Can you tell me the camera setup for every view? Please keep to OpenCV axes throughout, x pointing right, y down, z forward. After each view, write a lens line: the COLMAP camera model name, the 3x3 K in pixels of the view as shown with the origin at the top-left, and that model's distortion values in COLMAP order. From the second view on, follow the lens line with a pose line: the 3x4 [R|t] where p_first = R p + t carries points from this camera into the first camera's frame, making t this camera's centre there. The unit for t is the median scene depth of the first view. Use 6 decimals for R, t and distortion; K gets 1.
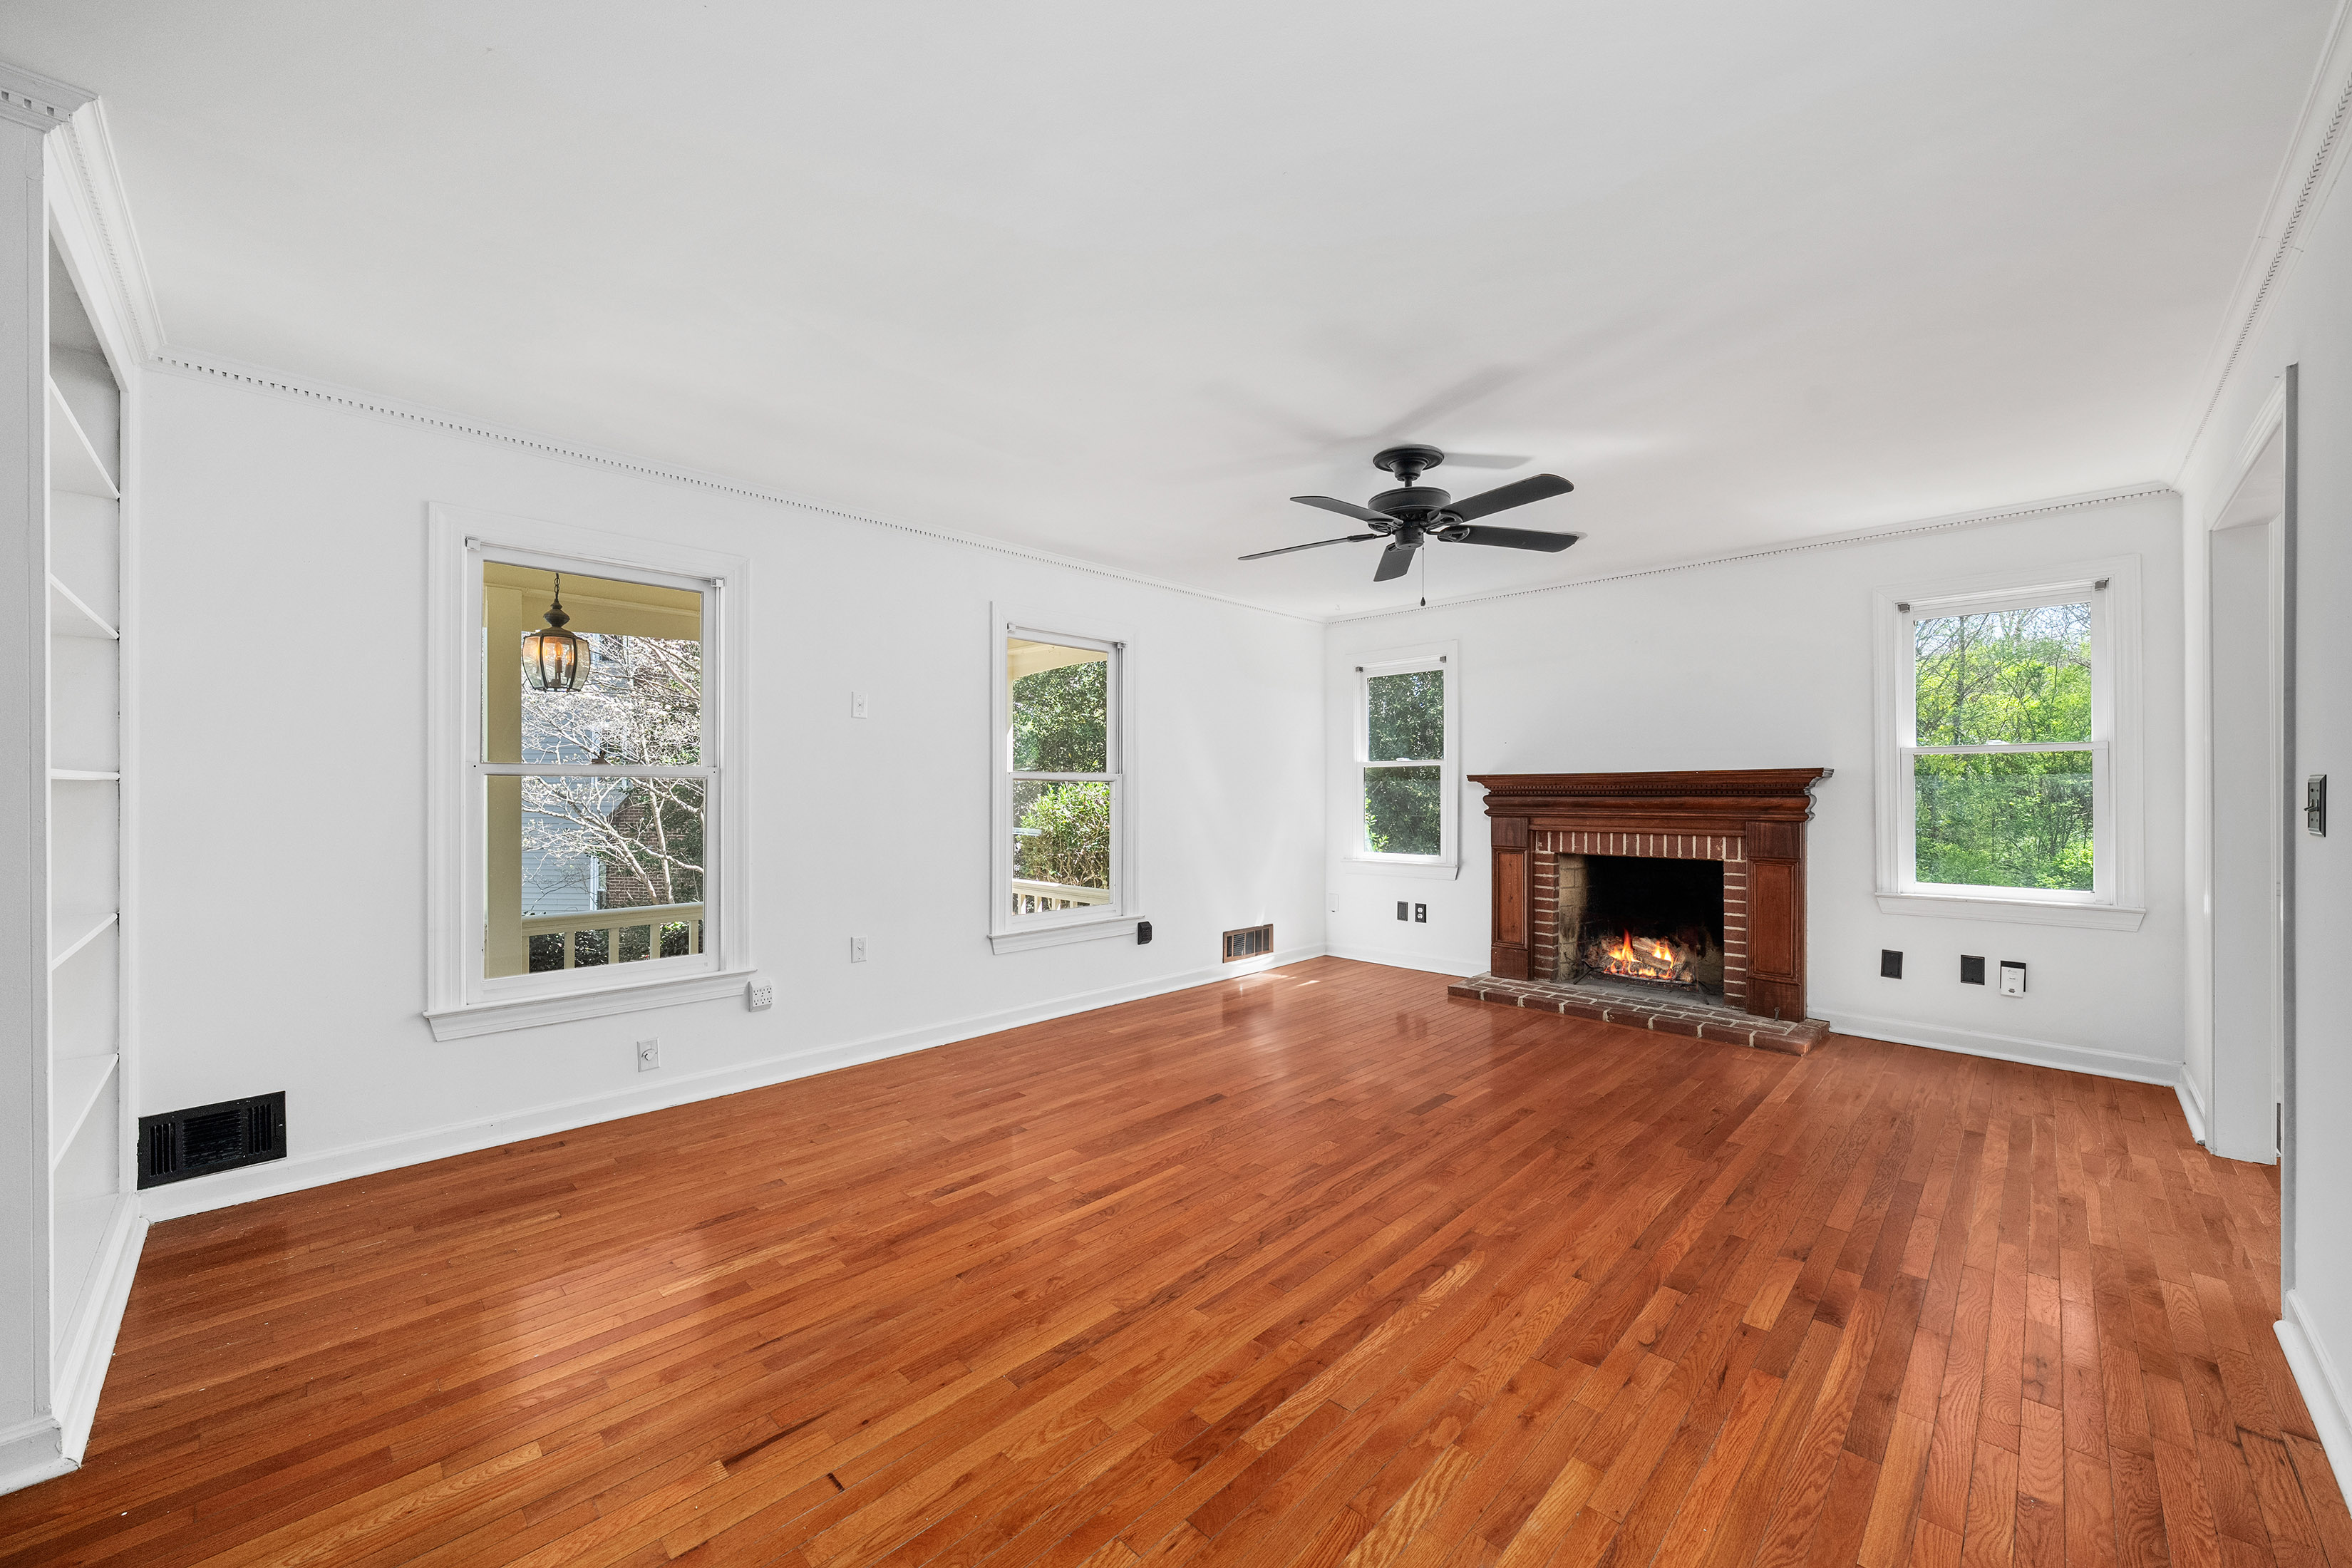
lens RADIAL K [[888.1, 0, 1176.0], [0, 888.1, 784.0], [0, 0, 1]] dist [-0.001892, -0.000281]
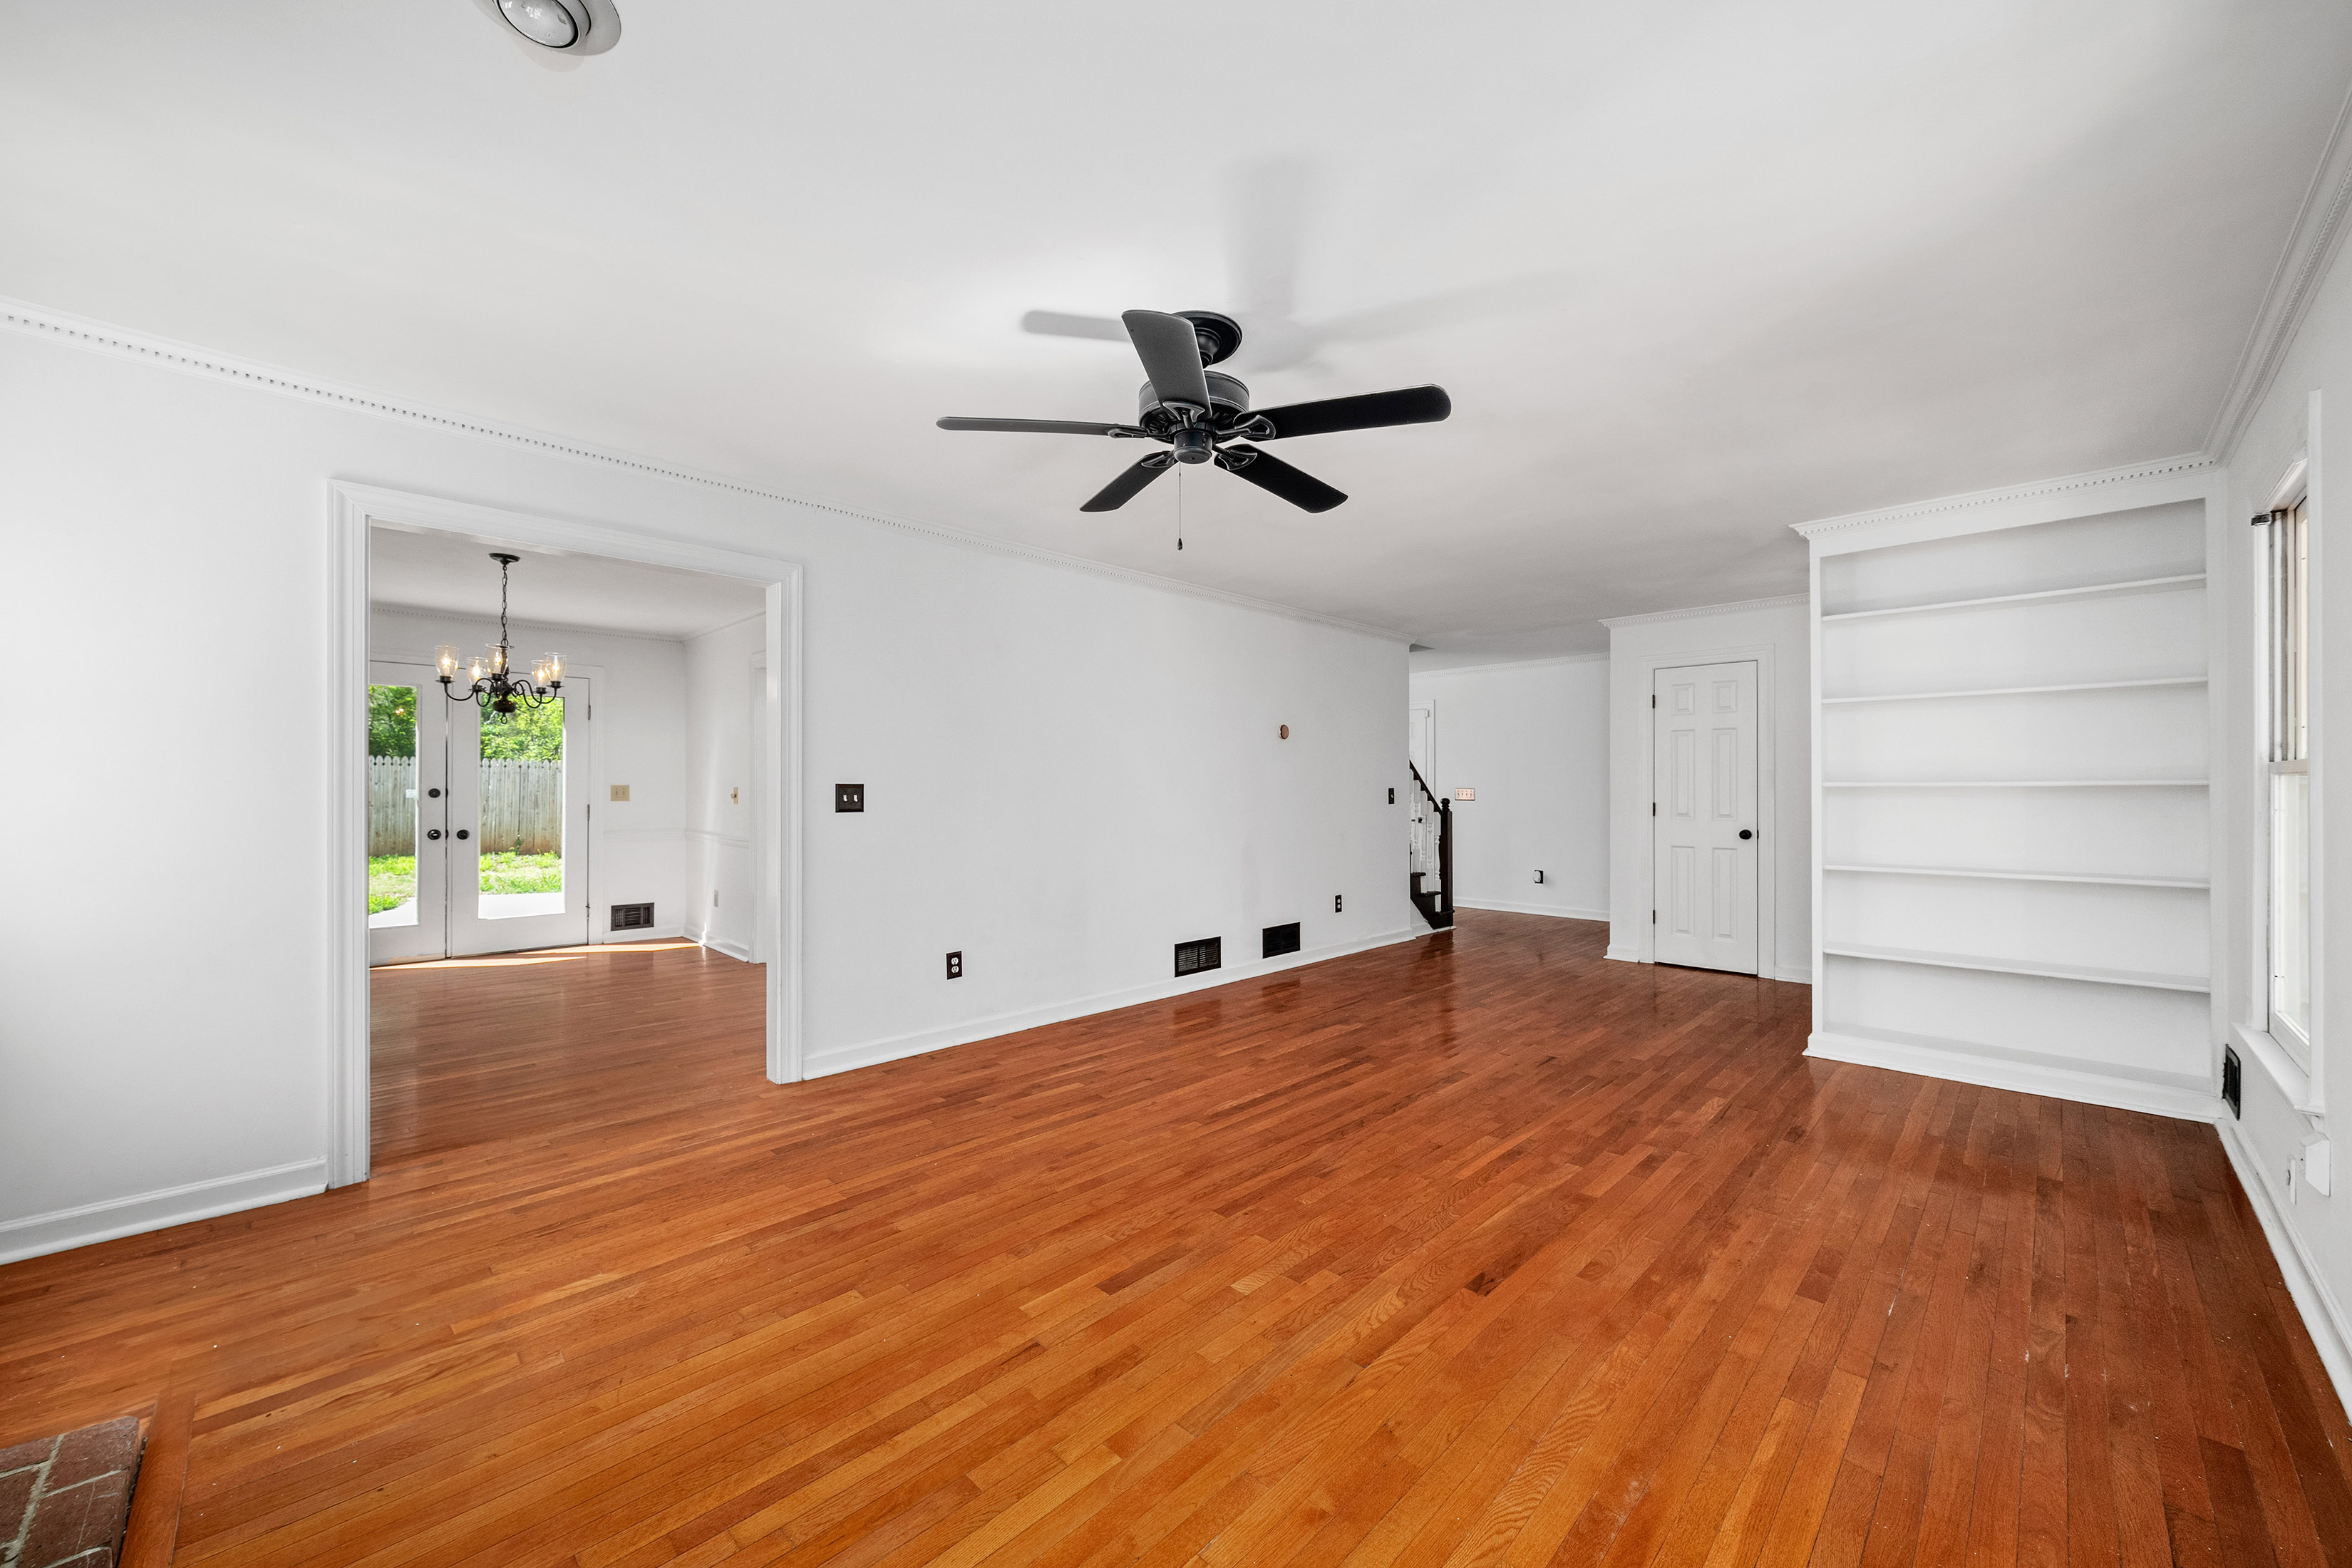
lens RADIAL K [[888.1, 0, 1176.0], [0, 888.1, 784.0], [0, 0, 1]] dist [-0.001892, -0.000281]
pose [[-0.999968, -0.000707, 0.007917, 0.247410], [-0.000782, 0.999955, -0.009456, 0.004808], [-0.007910, -0.009462, -0.999924, 1.582878]]
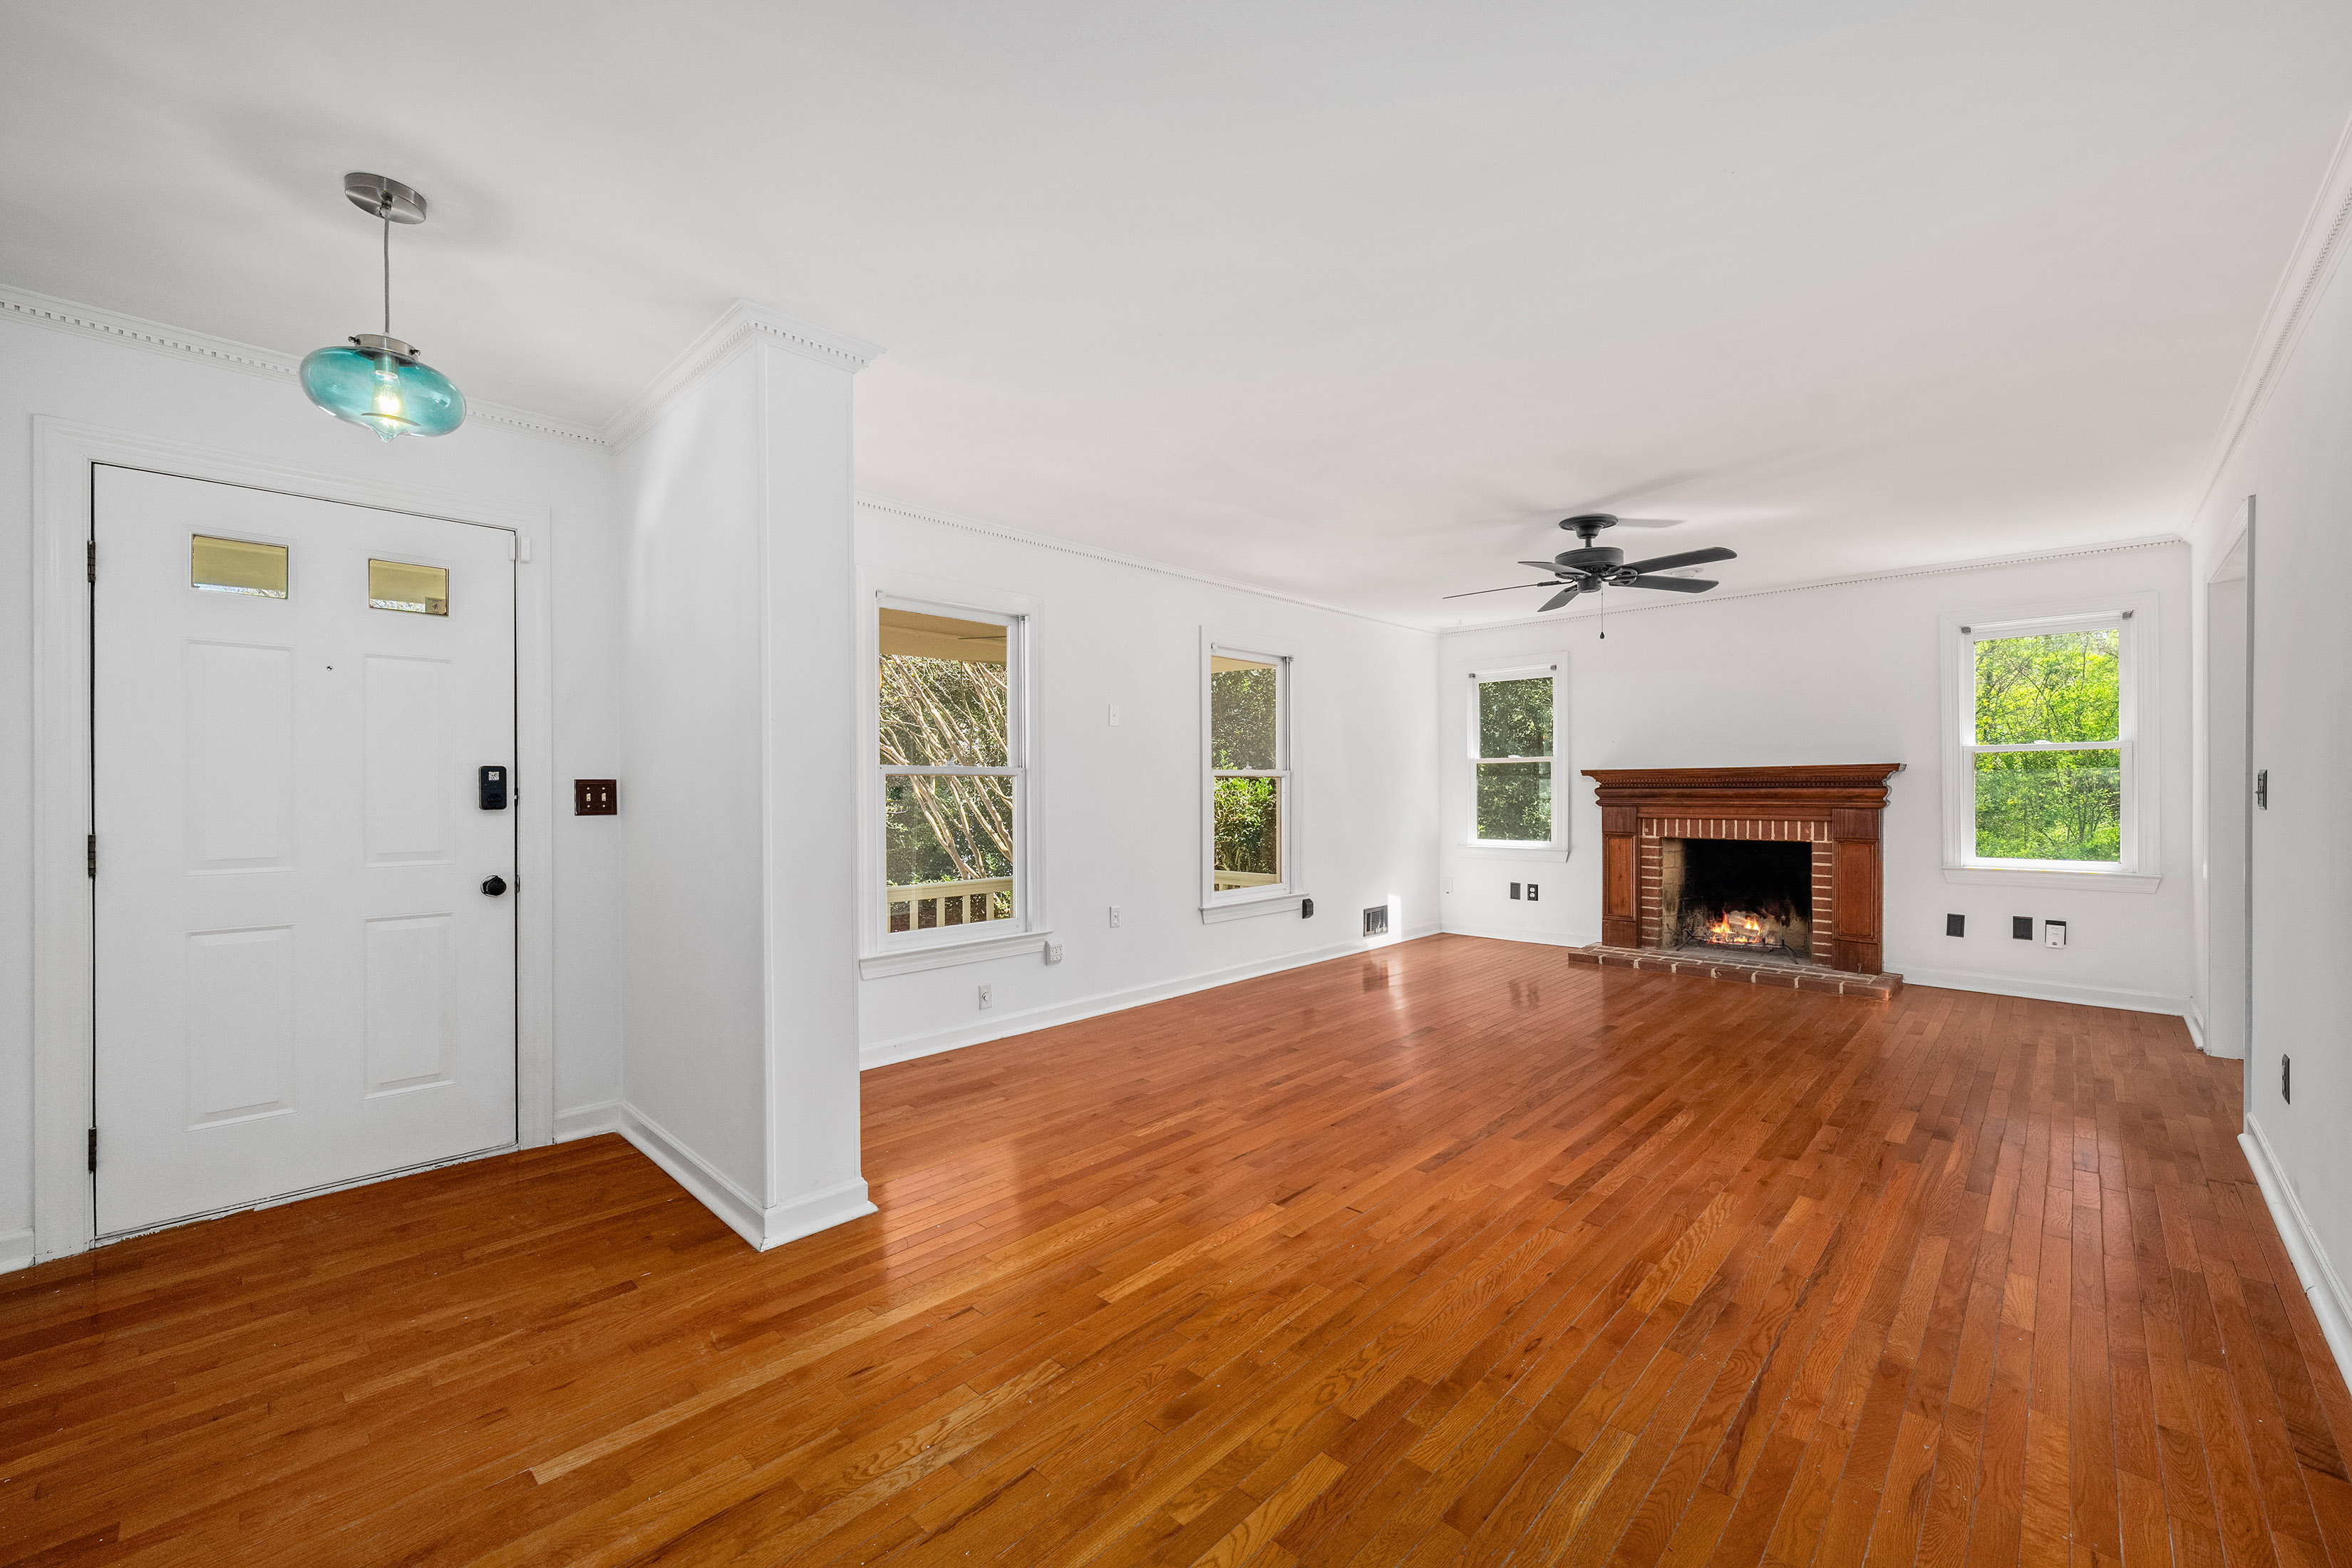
lens RADIAL K [[937.3, 0, 1177.2], [0, 937.3, 786.0], [0, 0, 1]] dist [-0.001824, -0.000296]
pose [[0.999911, -0.004755, 0.012490, -0.315352], [0.004663, 0.999962, 0.007363, -0.001391], [-0.012524, -0.007304, 0.999895, -0.306388]]
